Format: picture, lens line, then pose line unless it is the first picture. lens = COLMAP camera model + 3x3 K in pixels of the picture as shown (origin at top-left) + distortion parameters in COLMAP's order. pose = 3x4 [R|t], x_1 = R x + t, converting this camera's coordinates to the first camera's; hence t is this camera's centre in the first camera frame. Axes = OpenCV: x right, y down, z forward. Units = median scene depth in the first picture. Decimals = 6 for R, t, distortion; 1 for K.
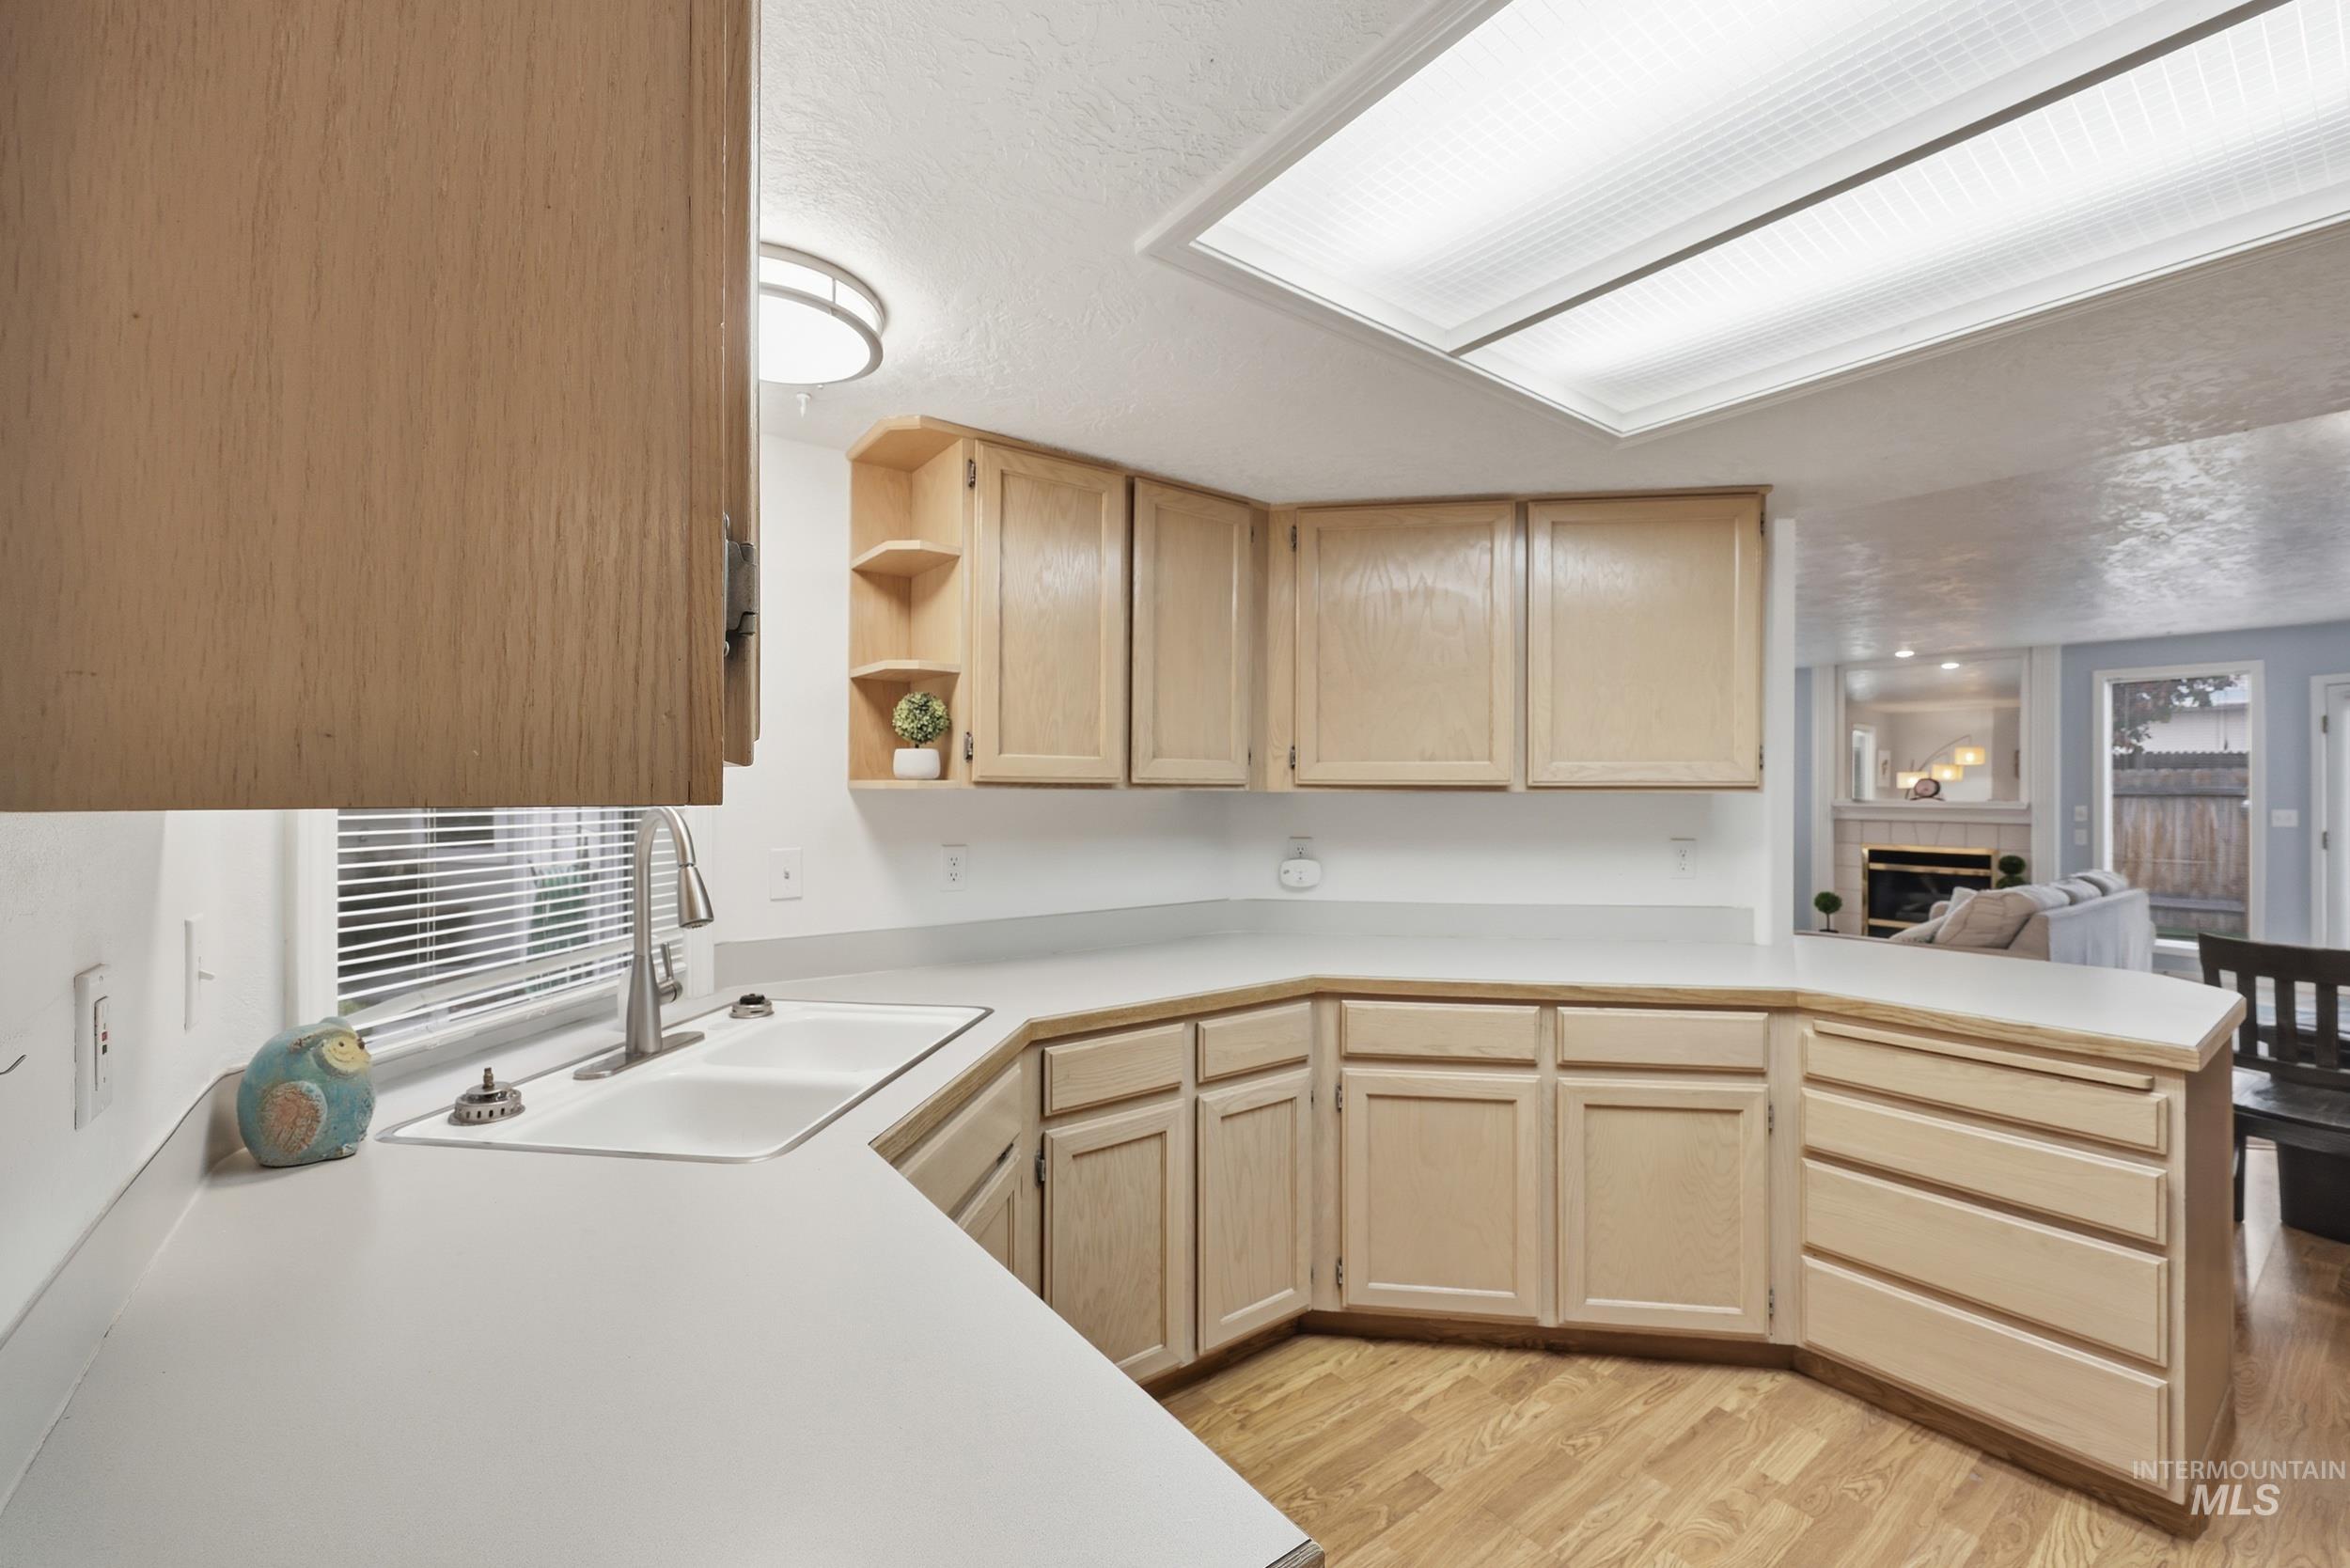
lens RADIAL K [[956.8, 0, 1170.3], [0, 956.8, 785.5], [0, 0, 1]] dist [-0.001012, -0.000021]
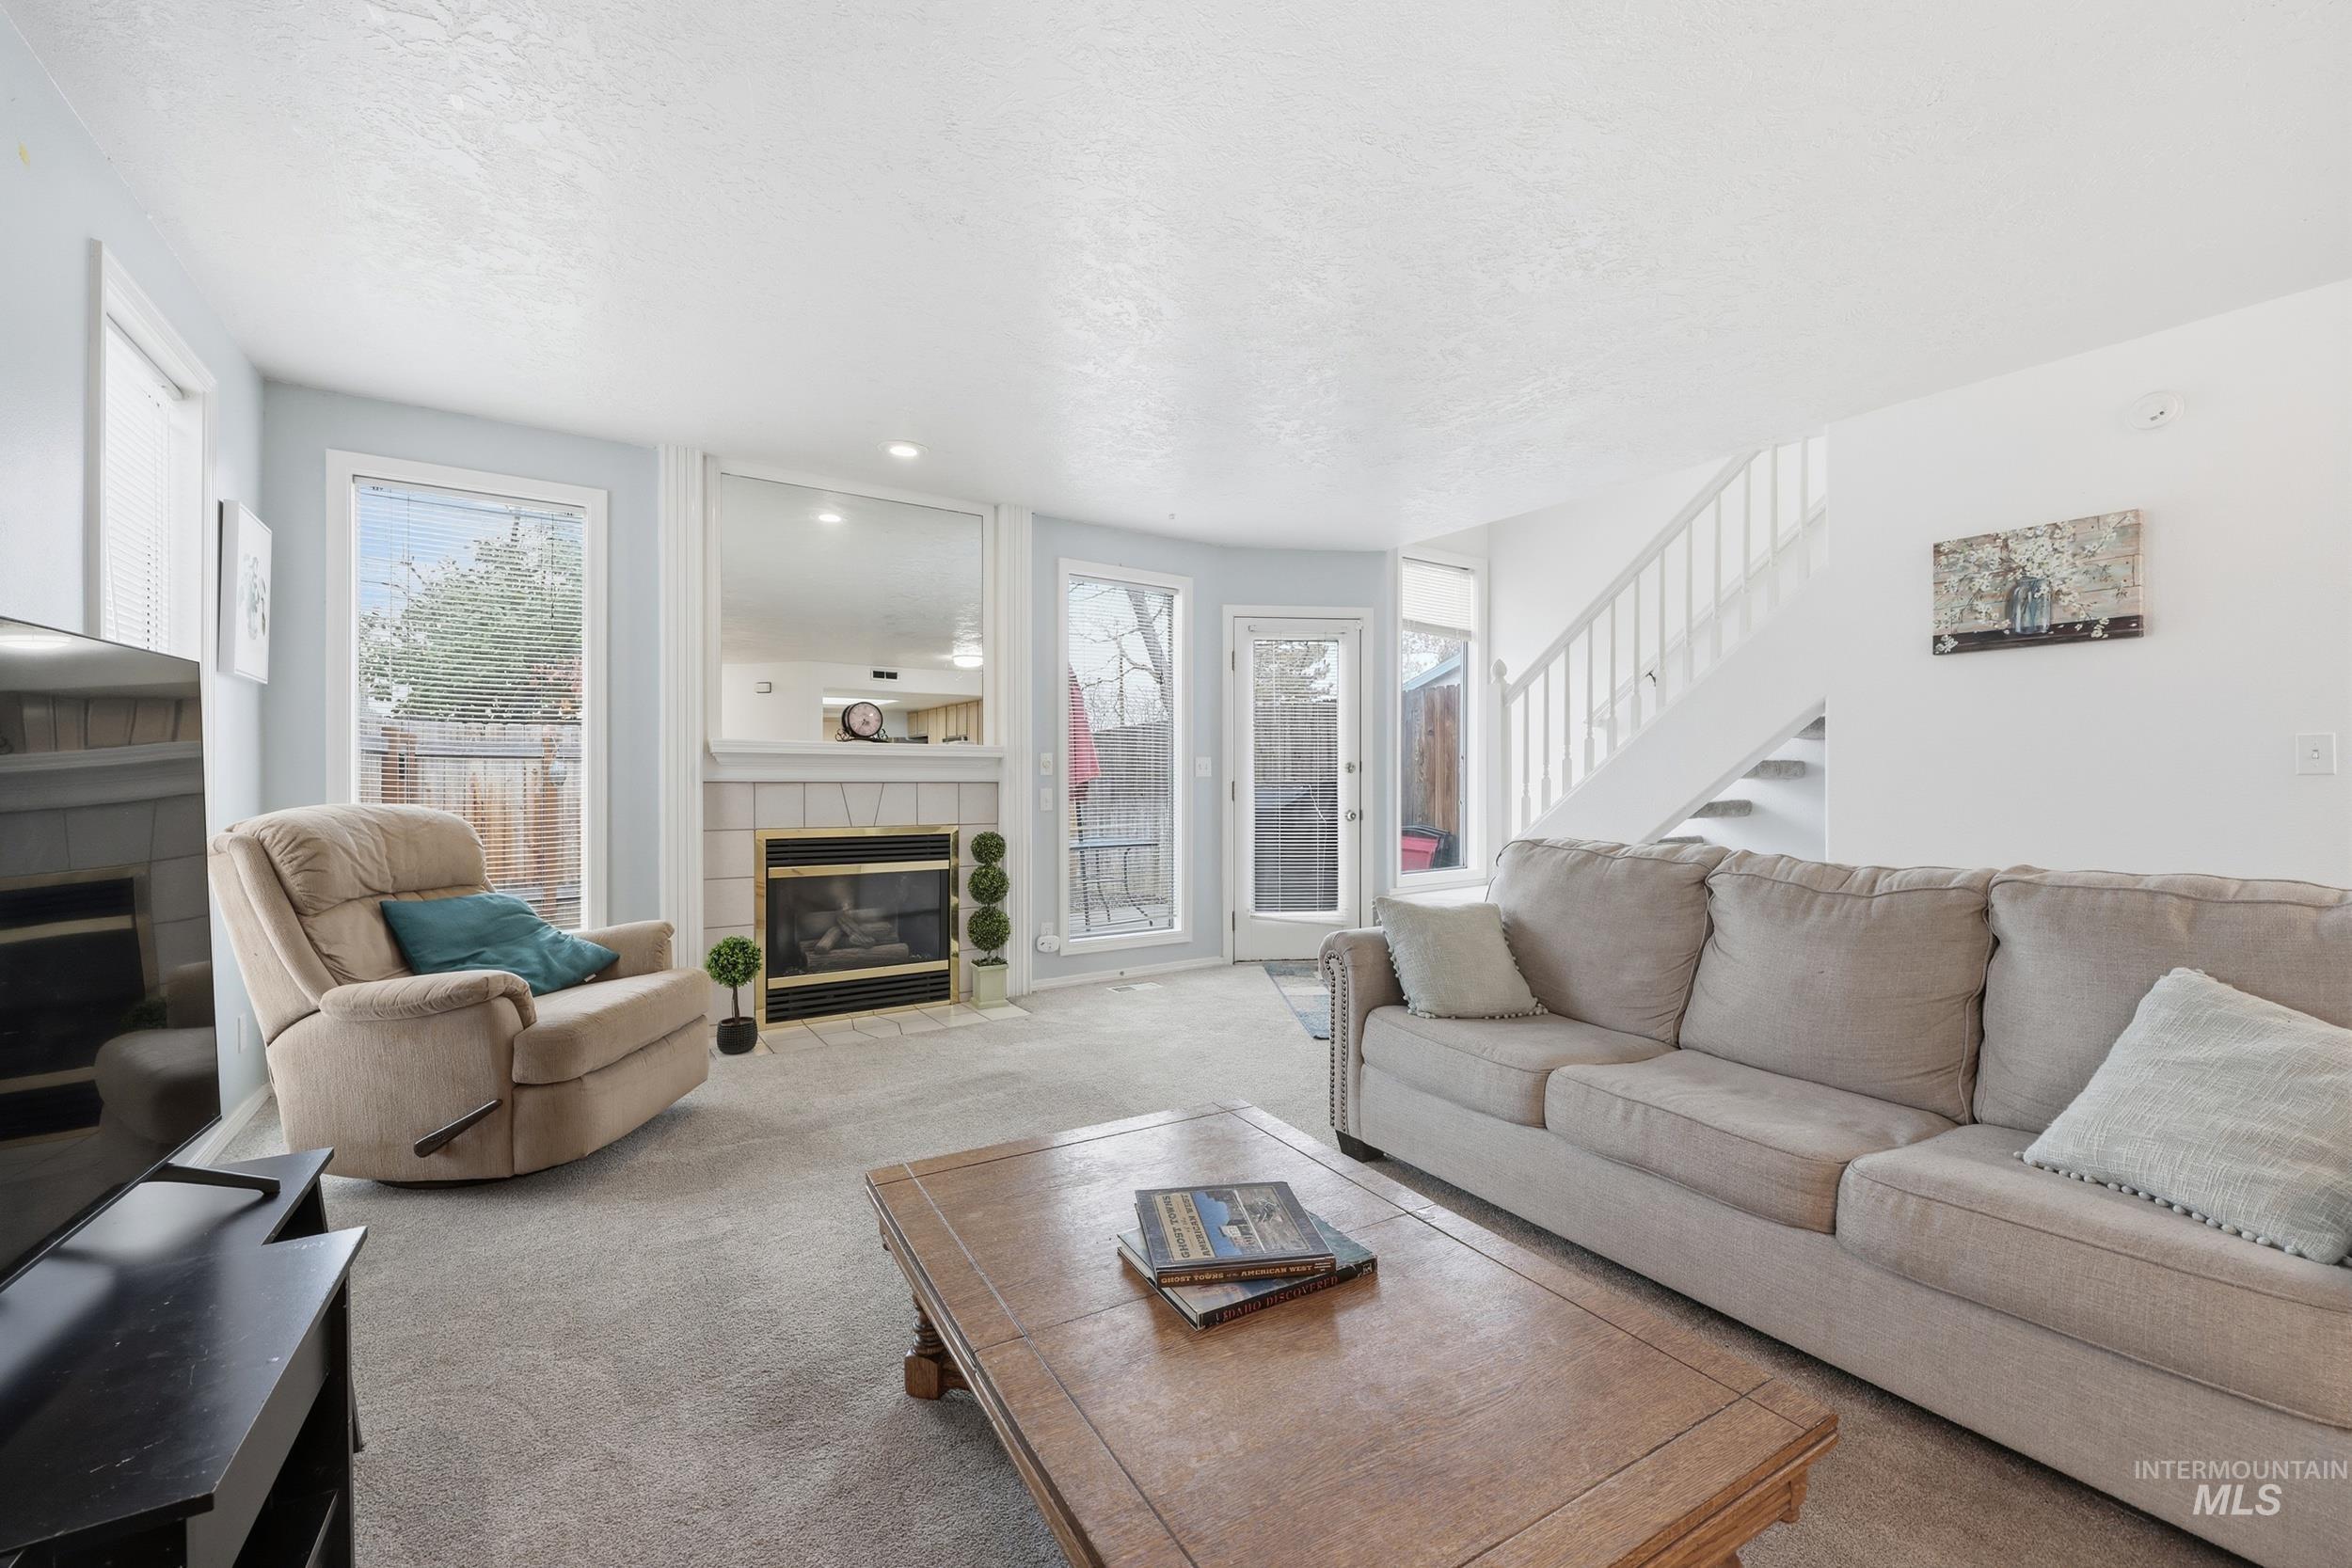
lens RADIAL K [[946.7, 0, 1160.6], [0, 946.7, 778.1], [0, 0, 1]] dist [-0.000623, 0.000193]
pose [[0.058510, -0.001812, 0.998285, 0.901806], [-0.000633, 0.999998, 0.001853, 0.119598], [-0.998287, -0.000740, 0.058509, 2.781808]]
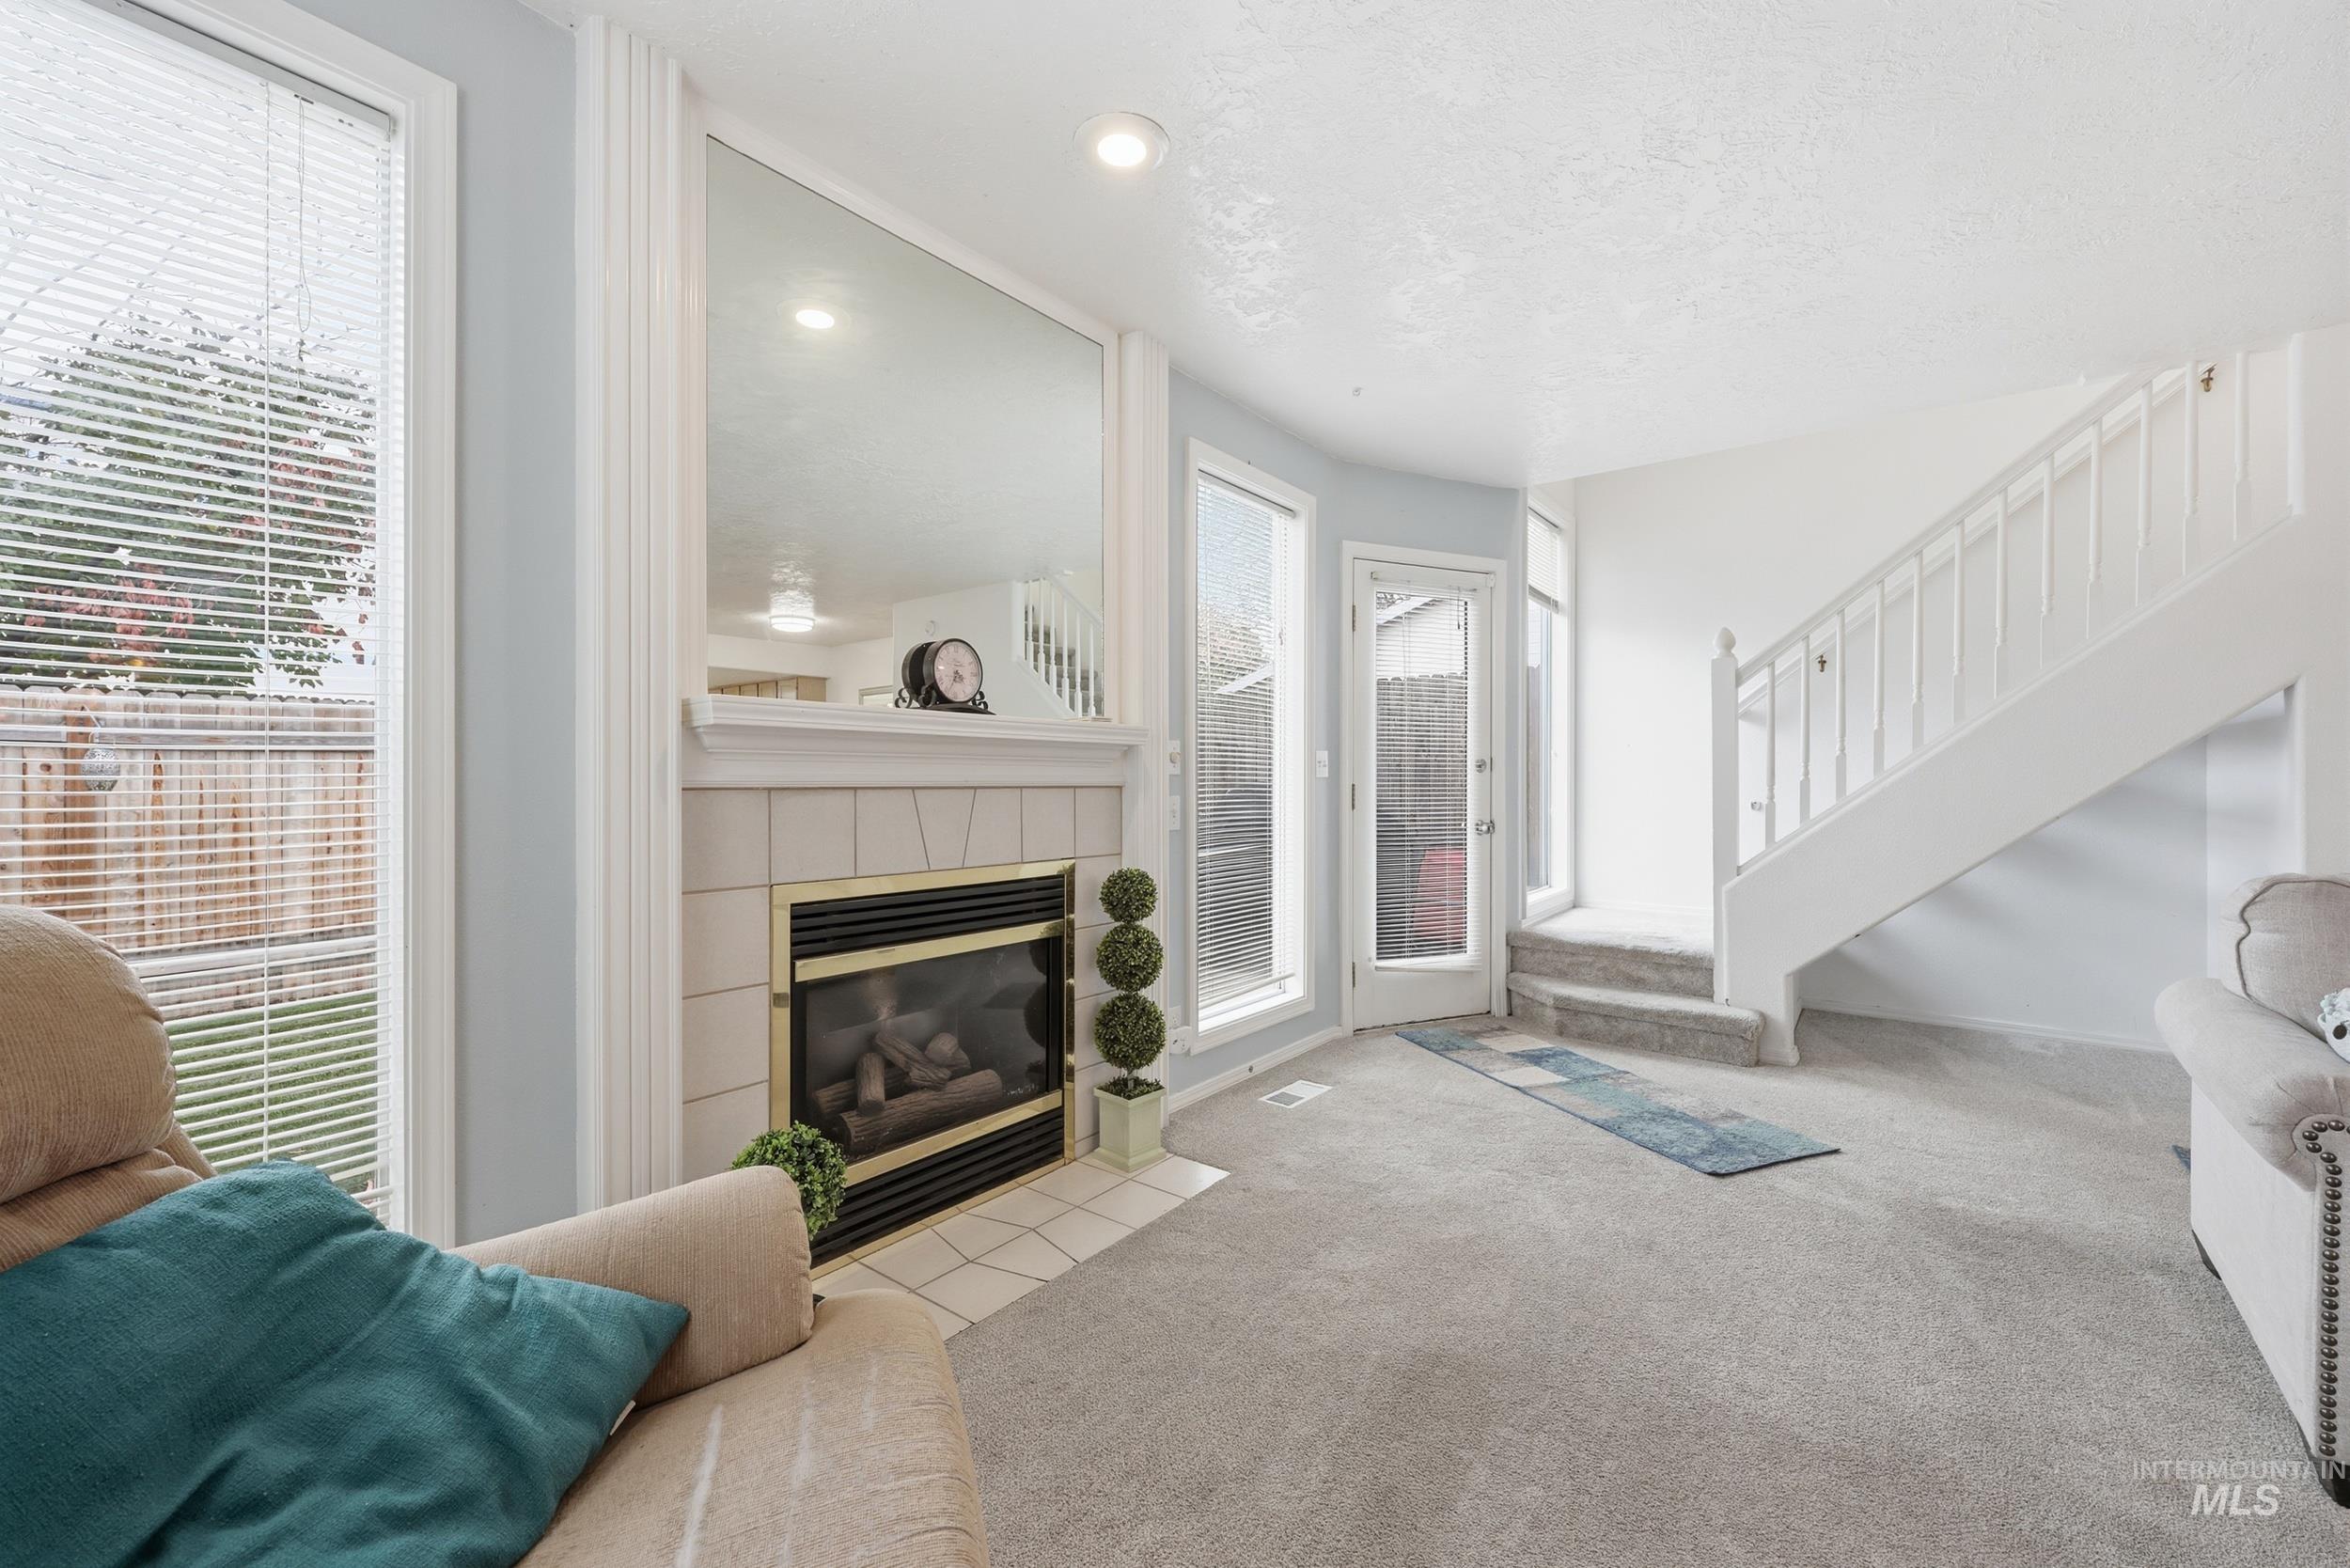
lens RADIAL K [[946.0, 0, 1159.6], [0, 946.0, 778.1], [0, 0, 1]] dist [-0.000623, 0.000193]
pose [[-0.252368, -0.001092, 0.967631, 1.709458], [-0.001285, 0.999999, 0.000794, 0.120989], [-0.967630, -0.001043, -0.252369, 3.526242]]
